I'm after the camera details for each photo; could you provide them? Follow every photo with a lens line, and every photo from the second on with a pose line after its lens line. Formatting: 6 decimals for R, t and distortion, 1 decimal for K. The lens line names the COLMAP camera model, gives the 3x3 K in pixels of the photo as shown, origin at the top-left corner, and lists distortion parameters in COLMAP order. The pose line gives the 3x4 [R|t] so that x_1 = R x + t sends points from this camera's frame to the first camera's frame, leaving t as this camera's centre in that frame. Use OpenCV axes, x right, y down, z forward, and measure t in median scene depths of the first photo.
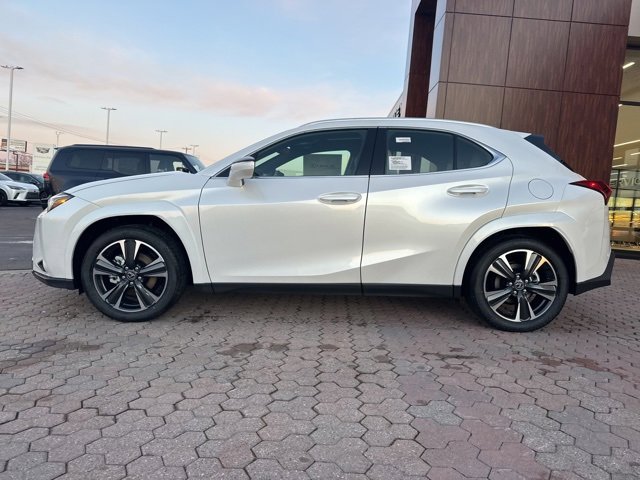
lens RADIAL K [[454.1, 0, 320.8], [0, 454.1, 242.5], [0, 0, 1]] dist [0.039627, -0.044456]
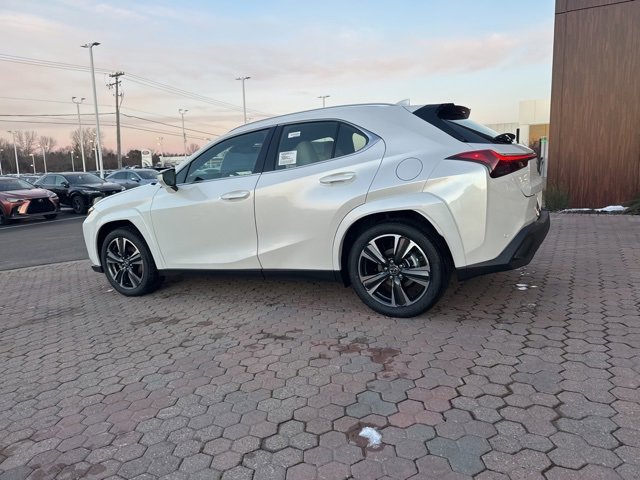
lens RADIAL K [[454.1, 0, 323.4], [0, 454.1, 238.8], [0, 0, 1]] dist [0.039627, -0.044456]
pose [[0.873678, -0.032719, -0.485402, 0.783912], [0.065590, 0.996549, 0.050882, -0.032888], [0.482062, -0.076292, 0.872809, 0.085660]]
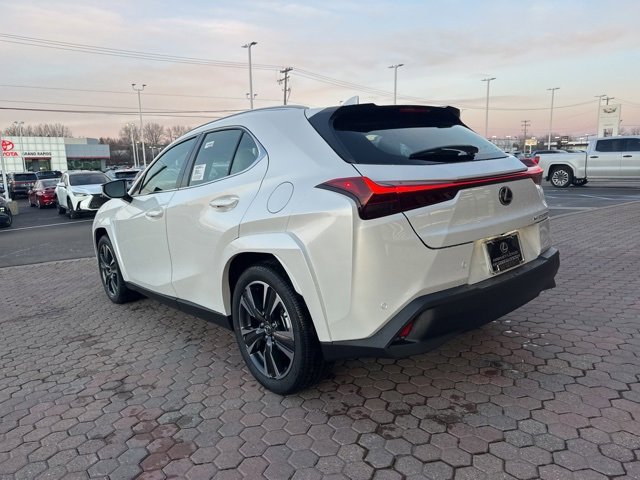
lens RADIAL K [[454.1, 0, 323.0], [0, 454.1, 239.1], [0, 0, 1]] dist [0.039627, -0.044456]
pose [[0.641576, 0.036086, -0.766210, 1.060040], [0.017140, 0.997969, 0.061353, -0.095100], [0.766868, -0.052495, 0.639654, 0.610468]]
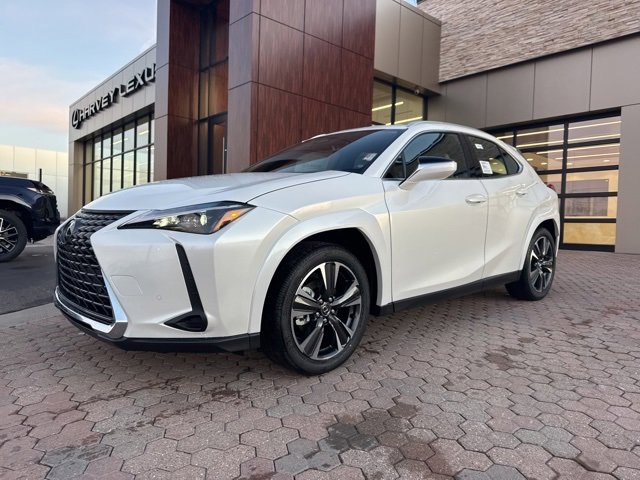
lens RADIAL K [[454.1, 0, 317.9], [0, 454.1, 240.7], [0, 0, 1]] dist [0.039627, -0.044456]
pose [[0.735387, -0.079500, 0.672968, -0.916478], [0.078022, 0.996423, 0.032452, -0.065385], [-0.673141, 0.028642, 0.738960, 0.459141]]
